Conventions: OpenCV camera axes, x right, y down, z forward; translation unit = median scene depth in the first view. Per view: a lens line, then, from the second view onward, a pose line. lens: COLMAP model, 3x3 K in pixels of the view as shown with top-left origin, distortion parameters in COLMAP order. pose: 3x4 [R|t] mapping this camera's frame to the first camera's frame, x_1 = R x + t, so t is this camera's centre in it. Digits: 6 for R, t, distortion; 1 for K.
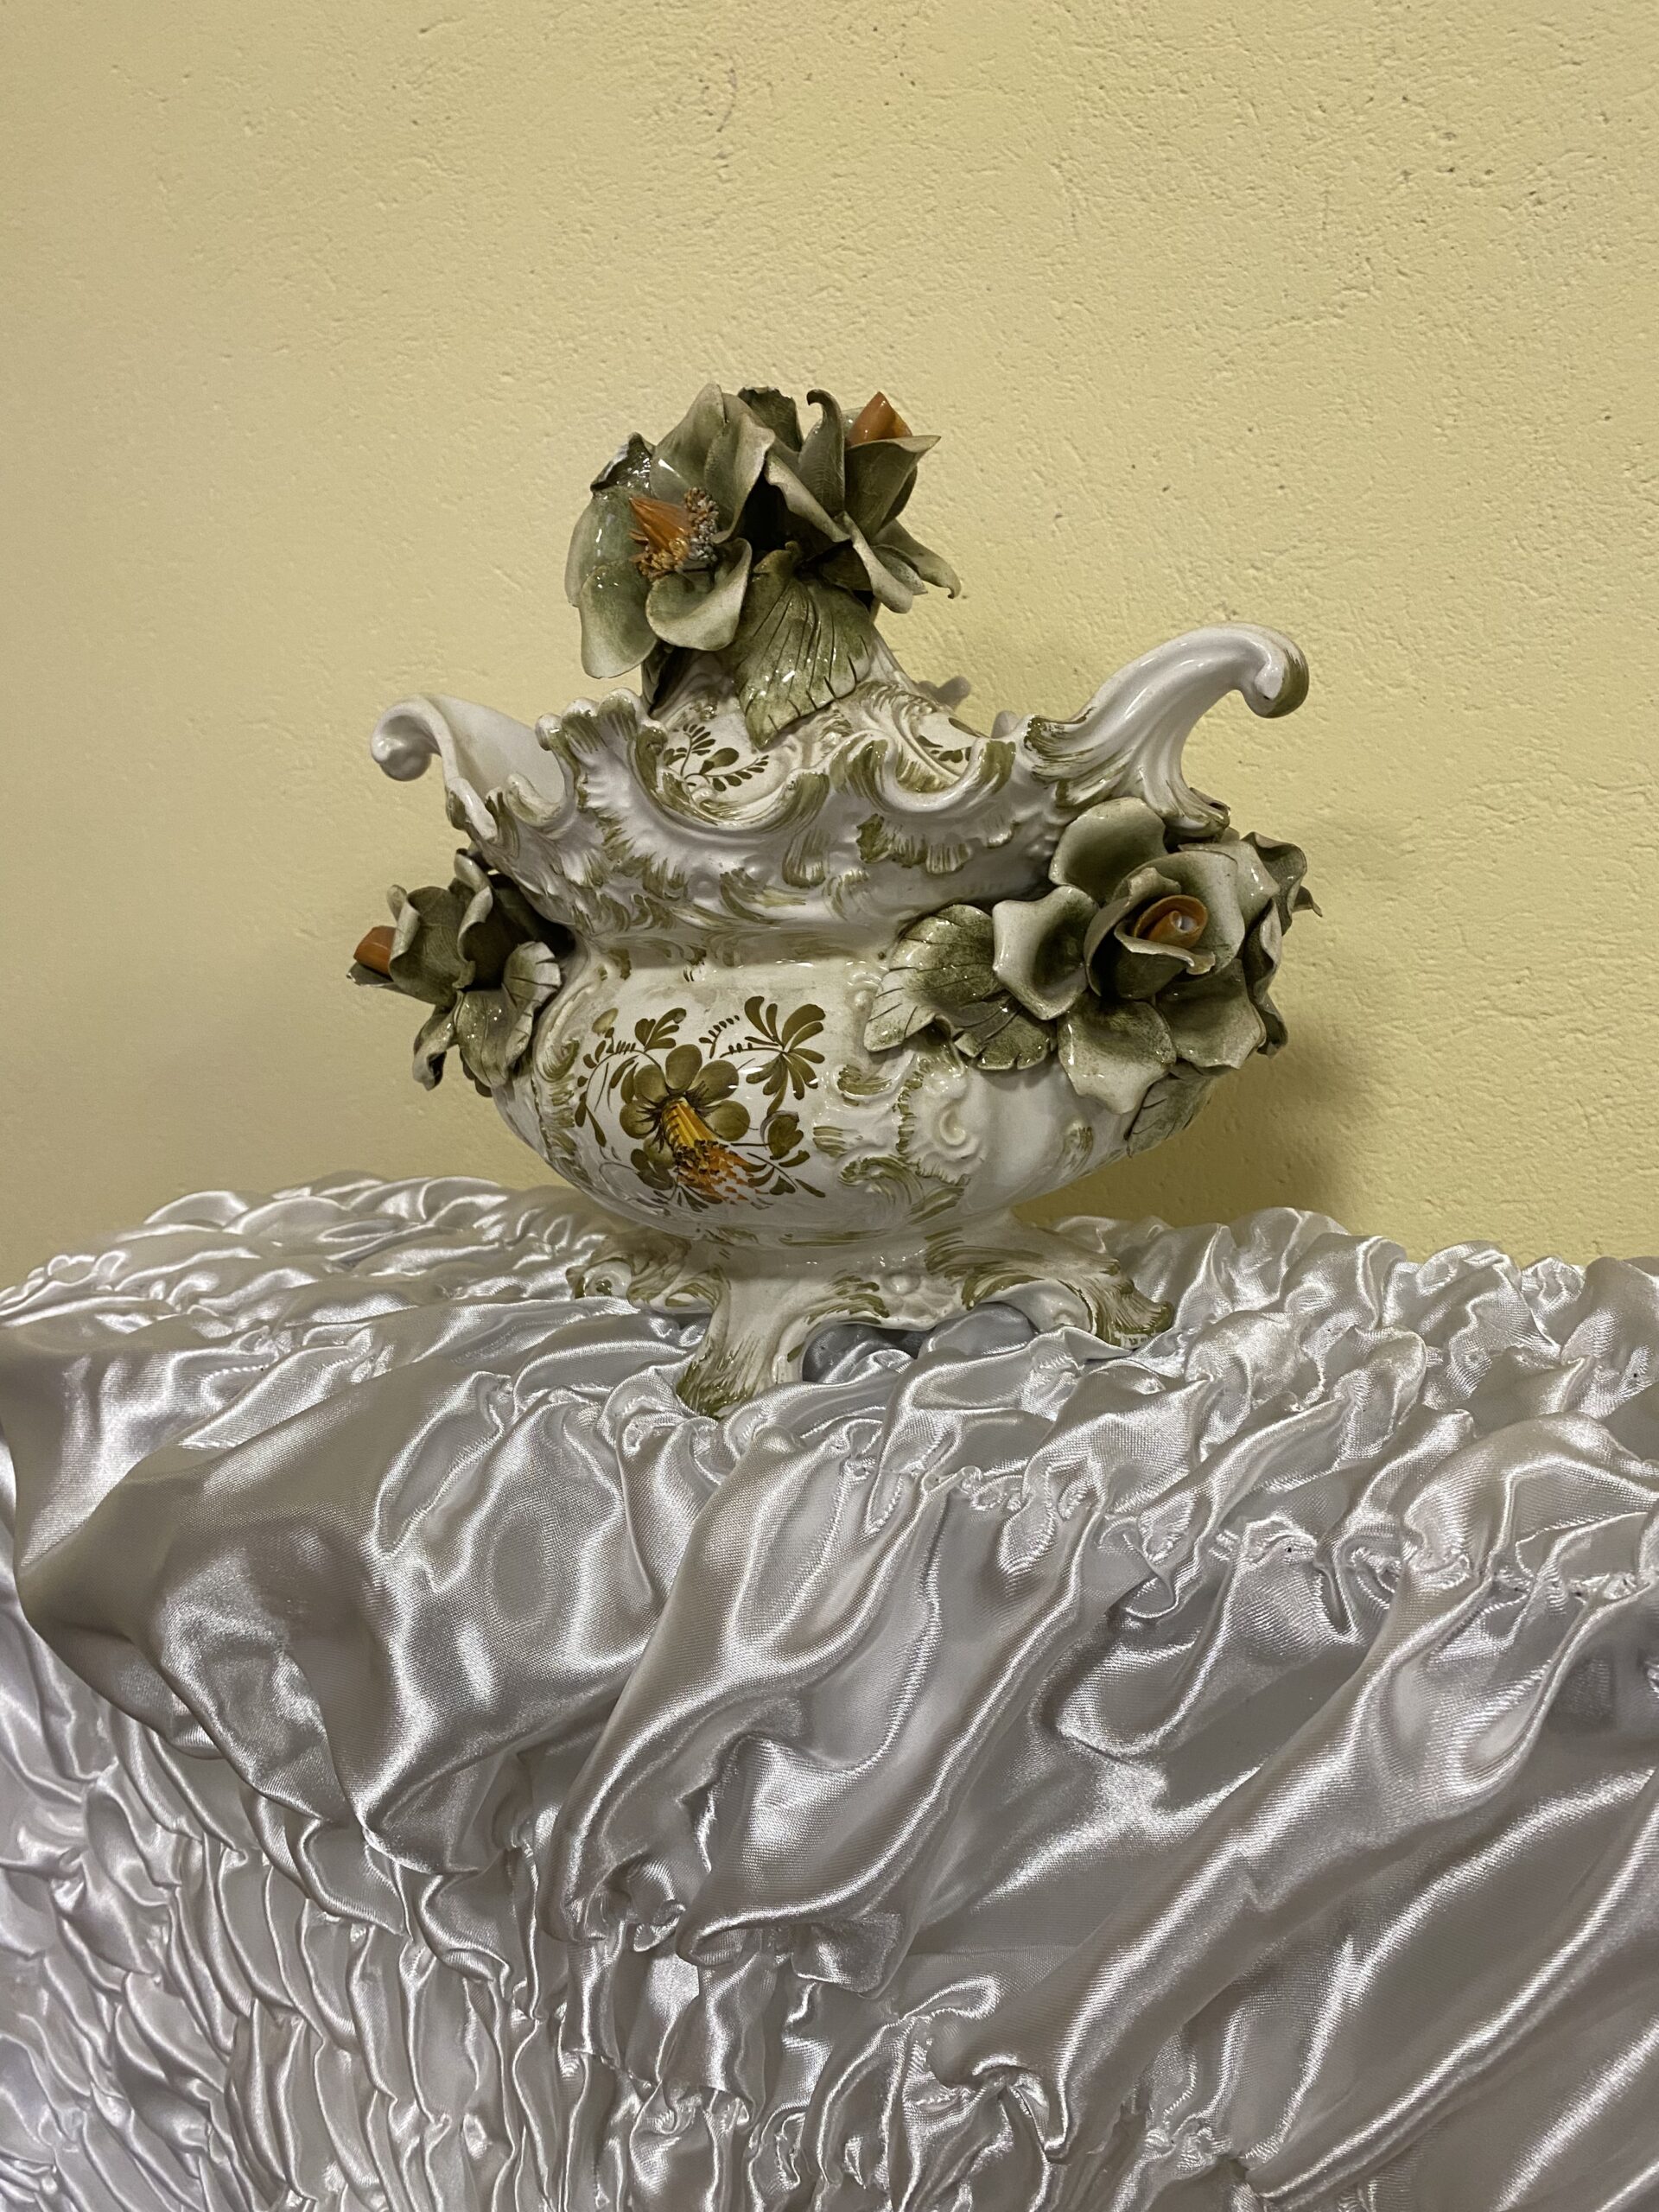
lens RADIAL K [[1692.7, 0, 829.1], [0, 1692.7, 1101.0], [0, 0, 1]] dist [0.013501, -0.013737]
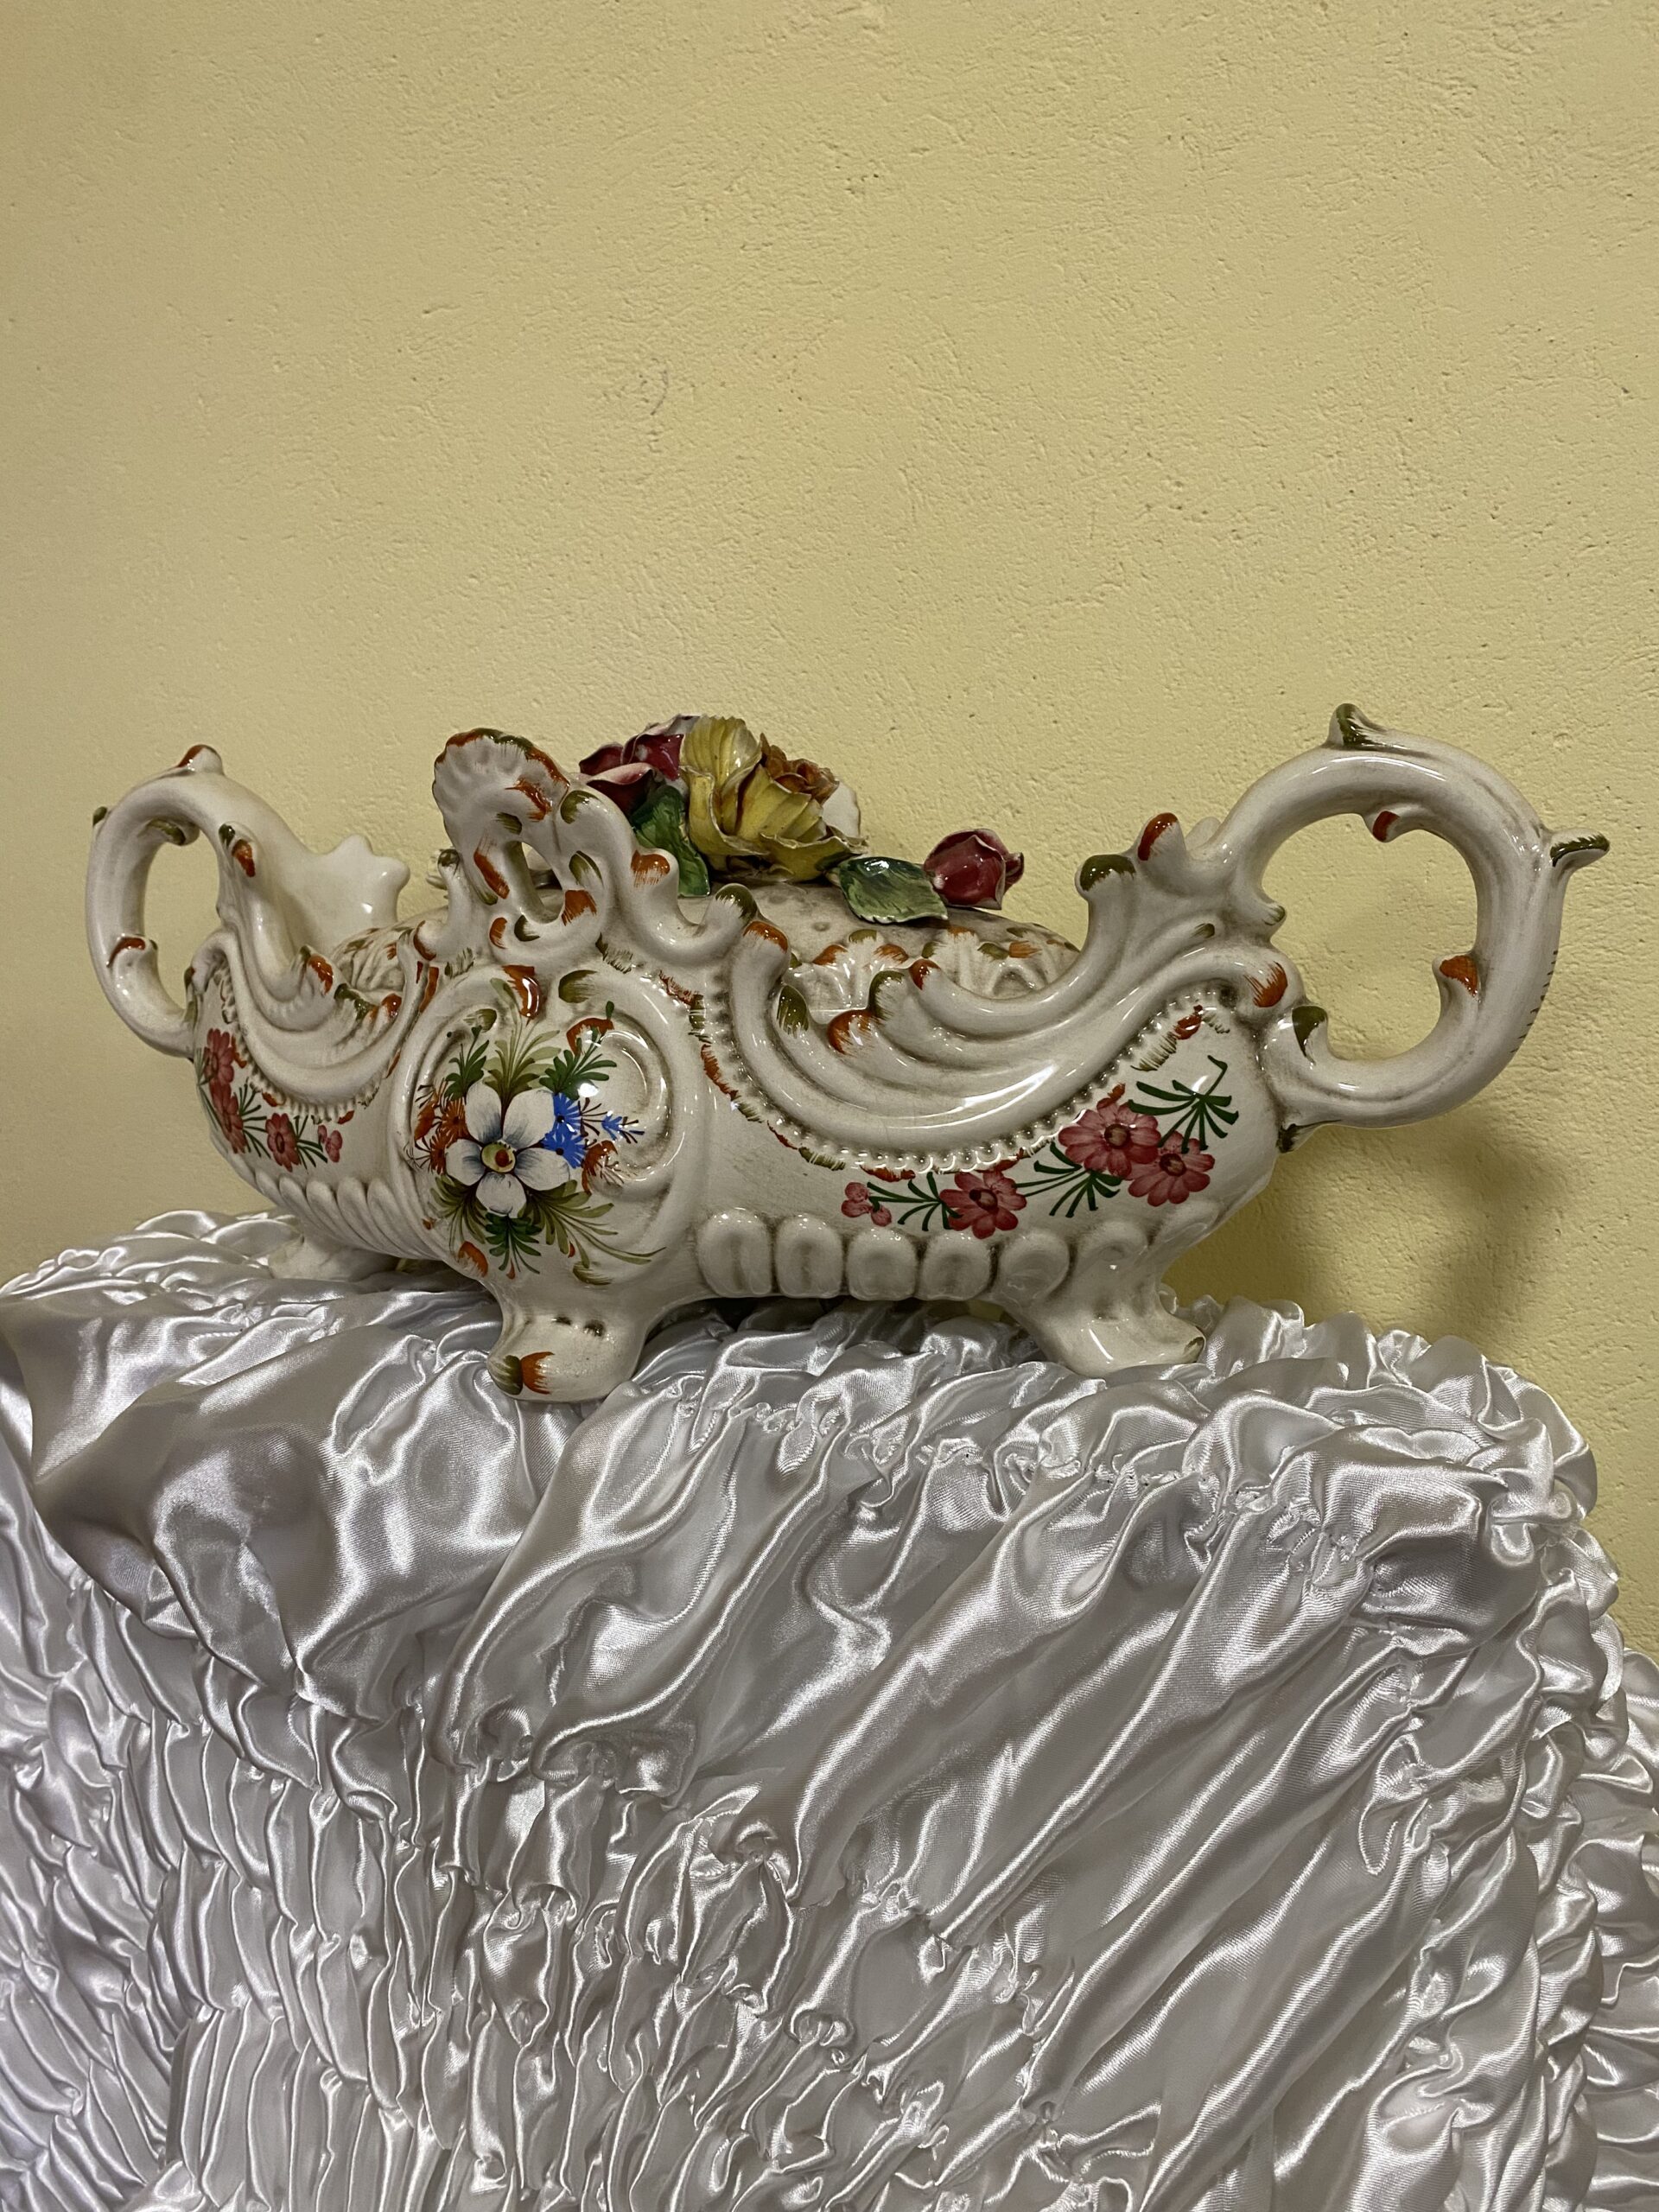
lens RADIAL K [[1692.7, 0, 810.1], [0, 1692.7, 1092.5], [0, 0, 1]] dist [0.013501, -0.013737]
pose [[0.997111, 0.058928, 0.047931, 0.031009], [-0.055198, 0.995599, -0.075729, 0.047922], [-0.052183, 0.072865, 0.995976, -0.341509]]
